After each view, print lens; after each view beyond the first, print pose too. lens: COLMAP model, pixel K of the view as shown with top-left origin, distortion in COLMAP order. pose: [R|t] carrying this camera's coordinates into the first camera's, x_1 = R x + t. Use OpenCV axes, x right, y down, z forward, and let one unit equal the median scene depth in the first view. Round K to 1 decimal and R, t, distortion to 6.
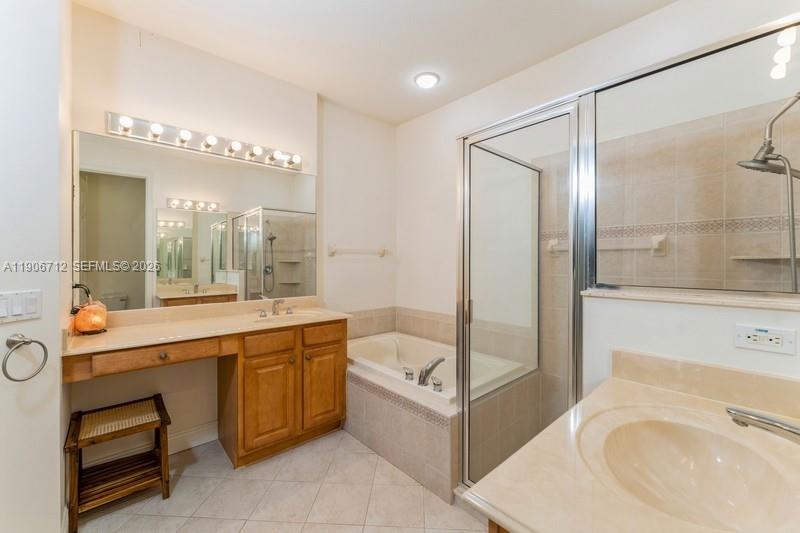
lens RADIAL K [[323.2, 0, 401.1], [0, 323.2, 259.9], [0, 0, 1]] dist [-0.000459, -0.000036]
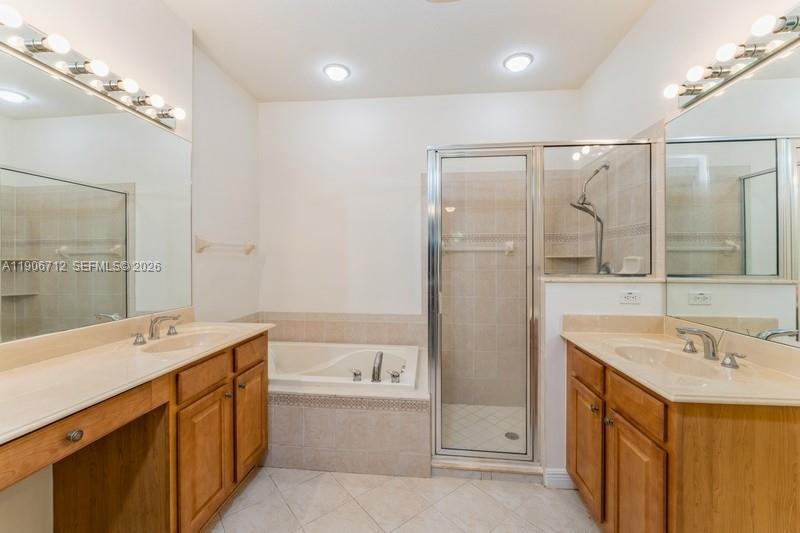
lens RADIAL K [[326.6, 0, 396.5], [0, 326.6, 257.4], [0, 0, 1]] dist [-0.000360, -0.000242]
pose [[0.743183, 0.005028, 0.669069, -0.576673], [-0.003565, 0.999987, -0.003556, 0.003271], [-0.669079, 0.000258, 0.743191, 0.202355]]
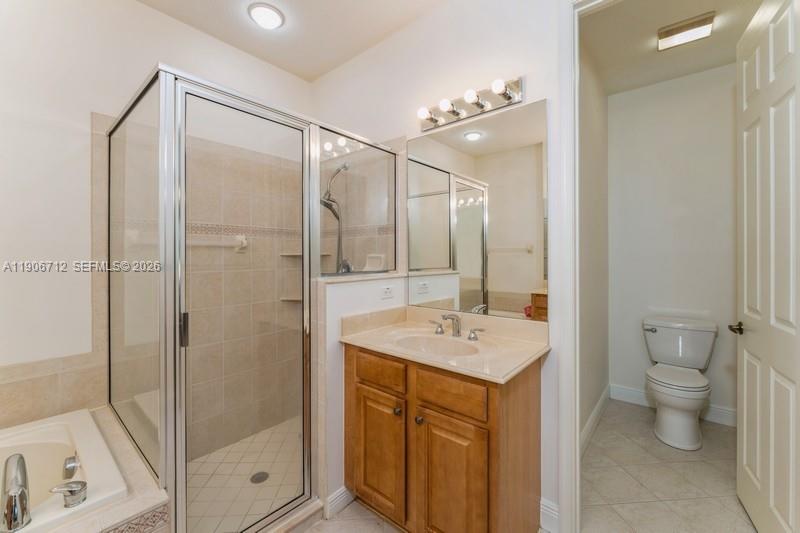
lens RADIAL K [[326.6, 0, 396.5], [0, 326.6, 257.4], [0, 0, 1]] dist [-0.000360, -0.000242]
pose [[-0.126414, 0.000530, 0.991977, -0.461623], [-0.001760, 0.999998, -0.000758, 0.005152], [-0.991976, -0.001842, -0.126413, 0.532362]]
